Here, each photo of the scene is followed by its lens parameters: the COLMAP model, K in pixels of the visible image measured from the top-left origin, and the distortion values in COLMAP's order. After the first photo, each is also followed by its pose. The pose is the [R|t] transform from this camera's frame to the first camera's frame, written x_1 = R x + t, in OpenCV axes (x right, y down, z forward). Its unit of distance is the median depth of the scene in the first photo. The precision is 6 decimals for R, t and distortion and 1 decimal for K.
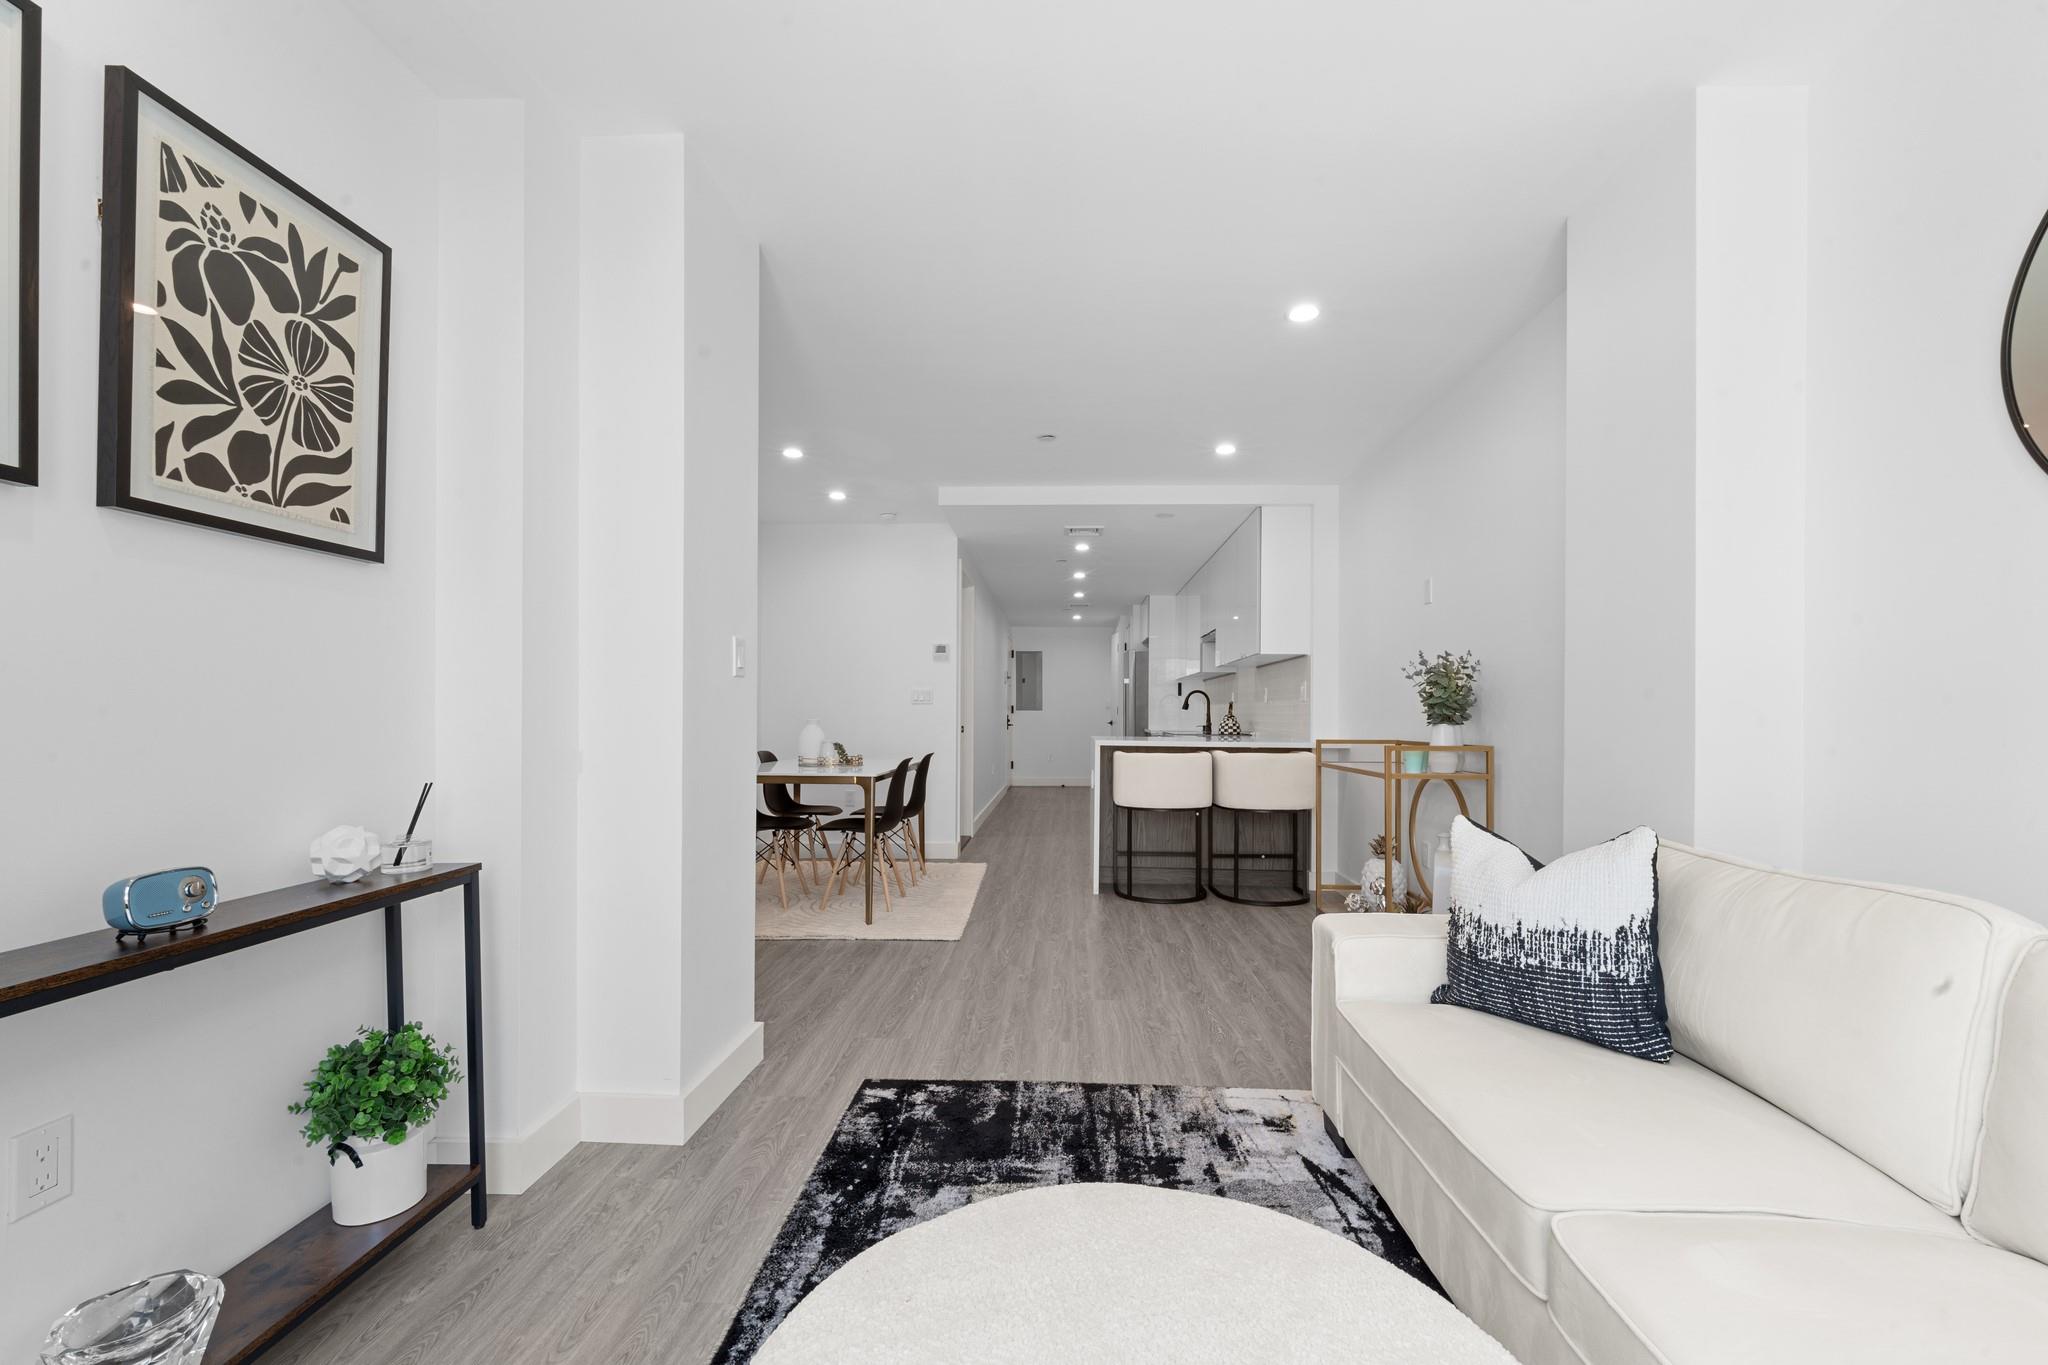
lens RADIAL K [[844.1, 0, 1021.5], [0, 844.1, 716.0], [0, 0, 1]] dist [0.001215, -0.000045]
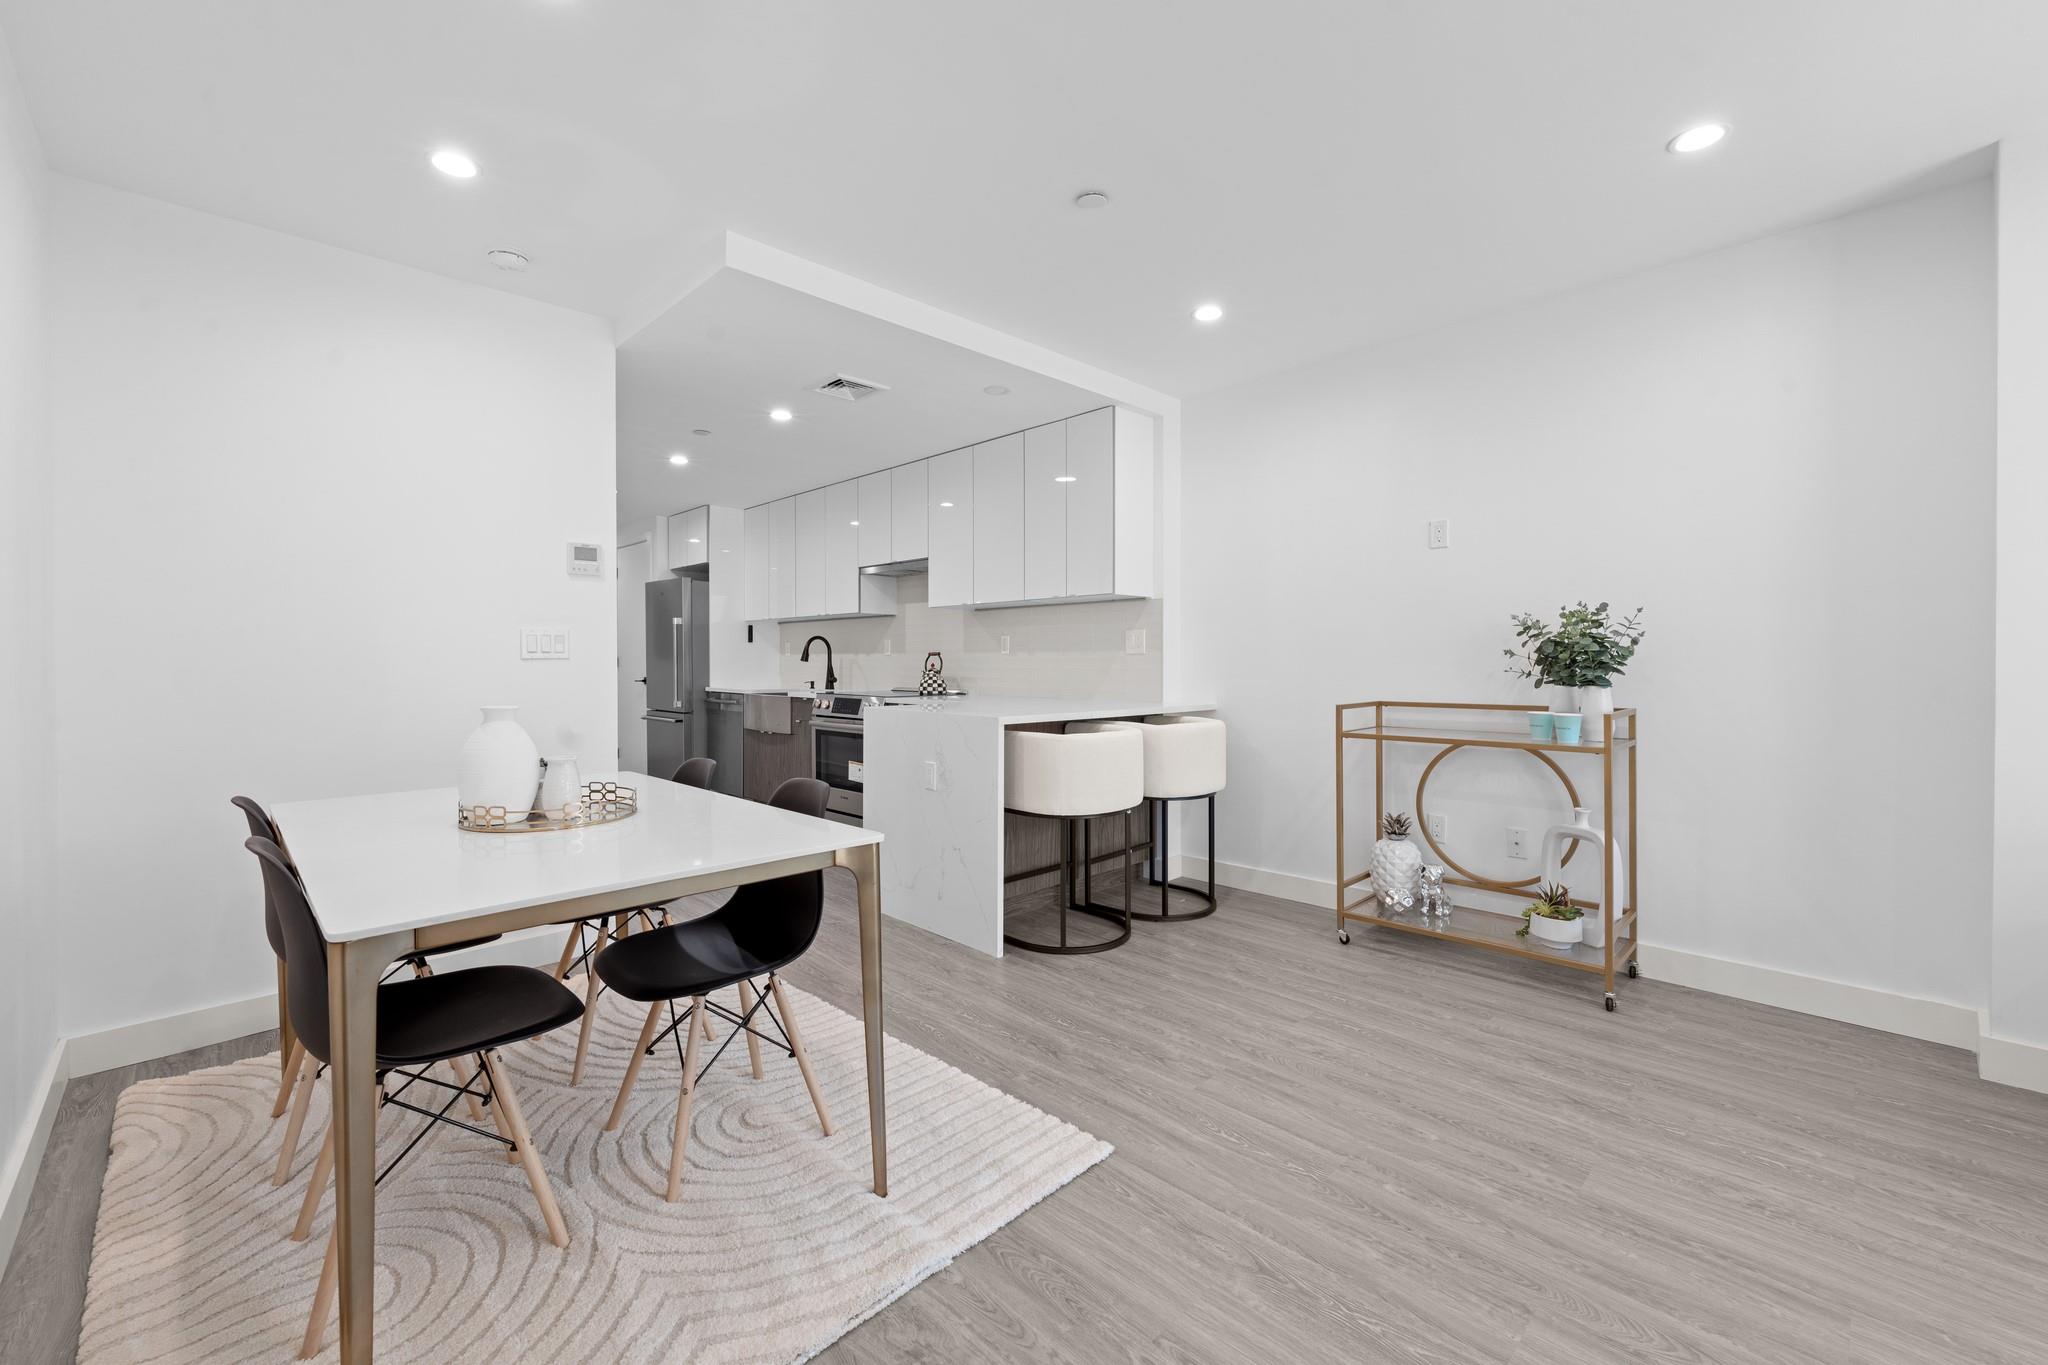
lens RADIAL K [[839.8, 0, 1022.0], [0, 839.8, 667.4], [0, 0, 1]] dist [0.000226, -0.000155]
pose [[0.679226, -0.015018, 0.733775, -0.669093], [0.007930, 0.999882, 0.013123, -0.031623], [-0.733886, -0.003095, 0.679265, 1.020143]]
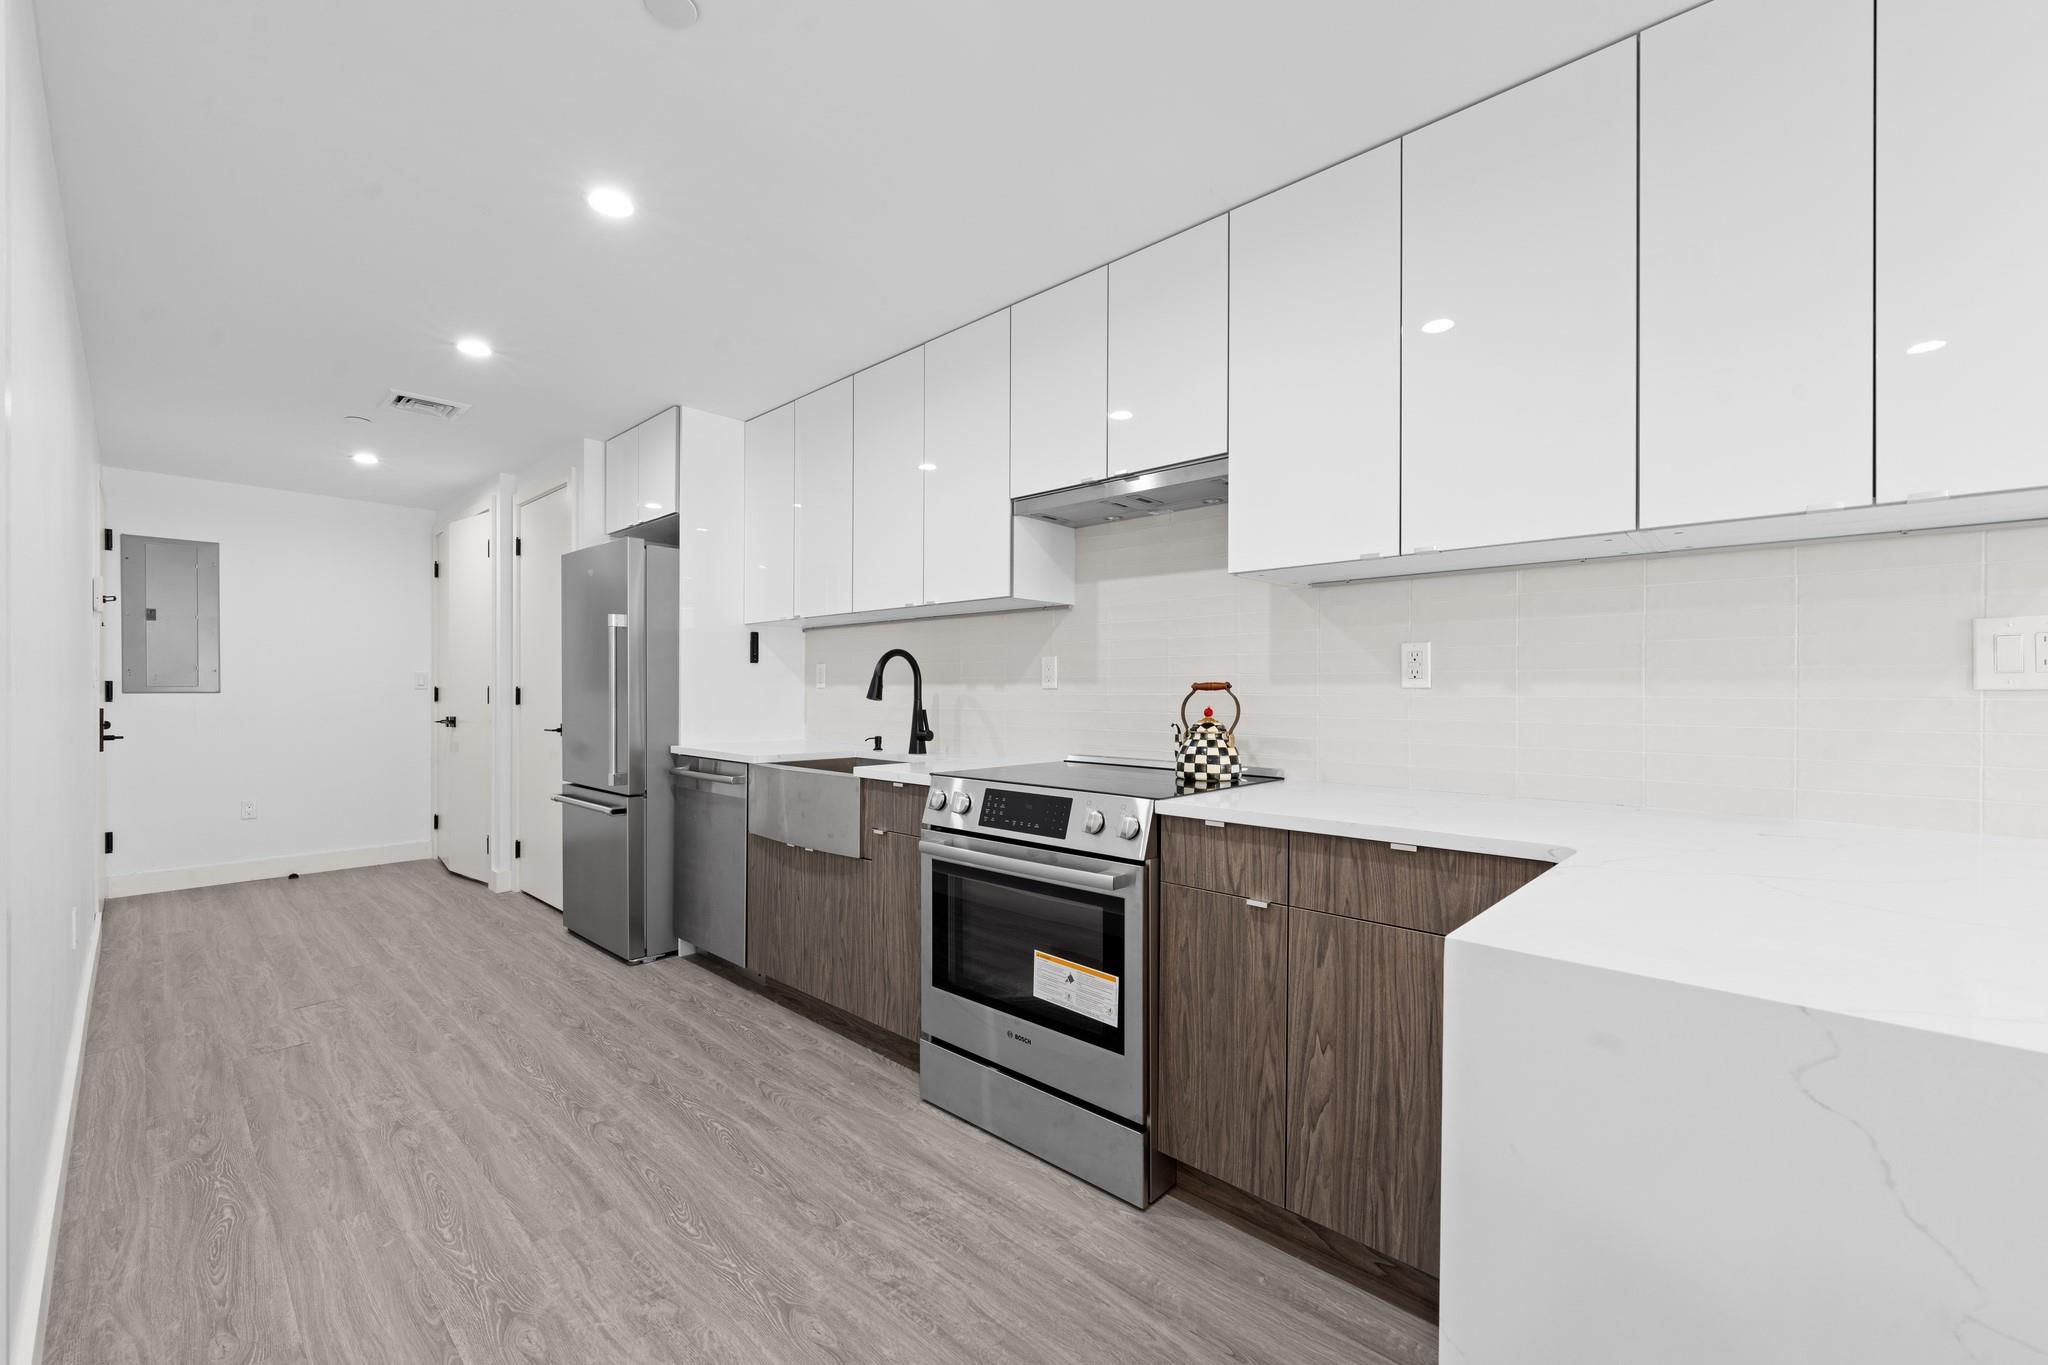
lens RADIAL K [[835.8, 0, 1026.9], [0, 835.8, 694.1], [0, 0, 1]] dist [-0.001509, -0.000161]
pose [[0.643599, -0.005362, 0.765344, -0.142359], [0.001391, 0.999982, 0.005836, -0.036073], [-0.765362, -0.002692, 0.643594, 2.089993]]
